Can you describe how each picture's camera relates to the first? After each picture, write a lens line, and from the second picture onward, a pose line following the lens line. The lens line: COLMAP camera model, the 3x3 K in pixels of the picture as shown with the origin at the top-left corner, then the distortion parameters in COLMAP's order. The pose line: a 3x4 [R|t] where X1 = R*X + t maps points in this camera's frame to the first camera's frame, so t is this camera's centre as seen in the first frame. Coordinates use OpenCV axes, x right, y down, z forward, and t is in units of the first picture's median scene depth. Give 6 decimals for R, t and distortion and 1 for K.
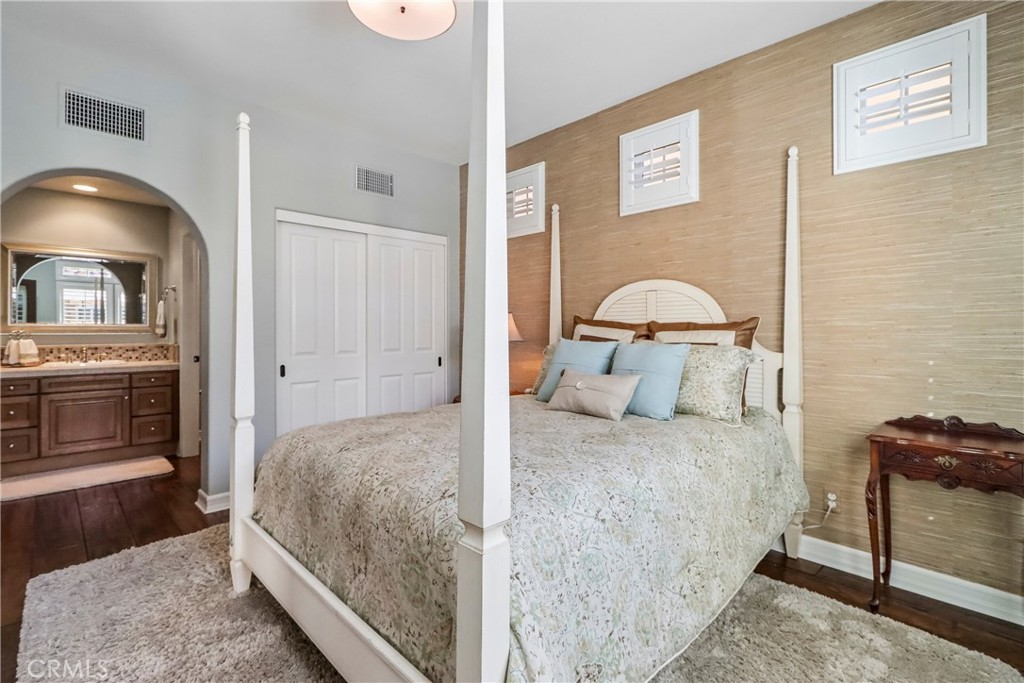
lens RADIAL K [[477.2, 0, 515.0], [0, 477.2, 327.1], [0, 0, 1]] dist [-0.001996, -0.000350]
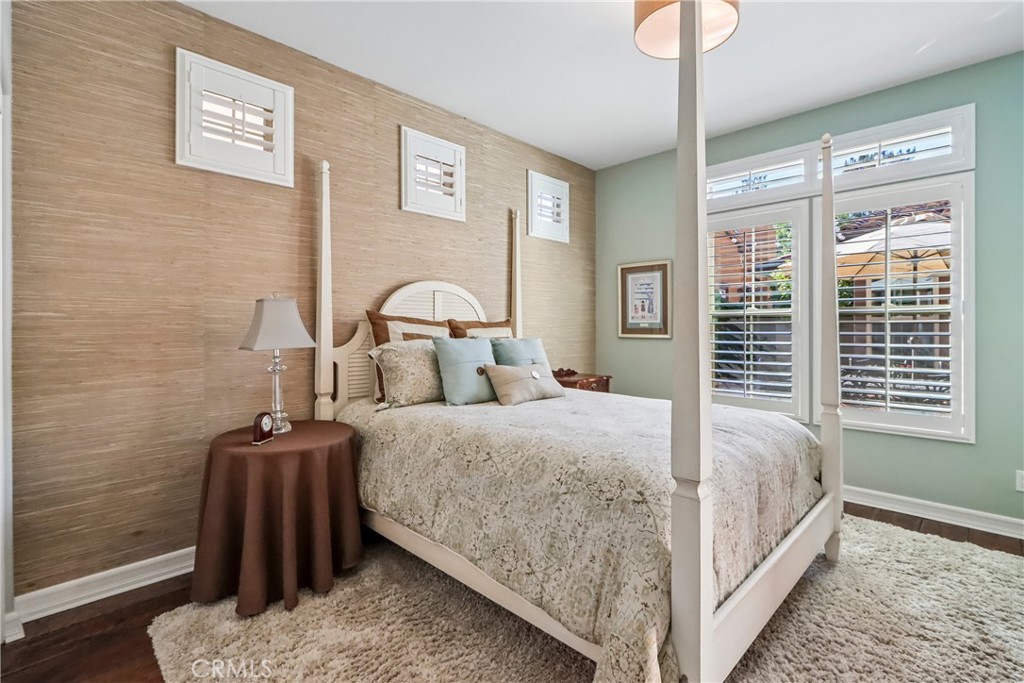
lens RADIAL K [[477.2, 0, 515.0], [0, 477.2, 327.1], [0, 0, 1]] dist [-0.001996, -0.000350]
pose [[-0.017167, -0.005475, 0.999838, -0.779988], [-0.011970, 0.999914, 0.005270, -0.001943], [-0.999781, -0.011877, -0.017231, 0.815948]]
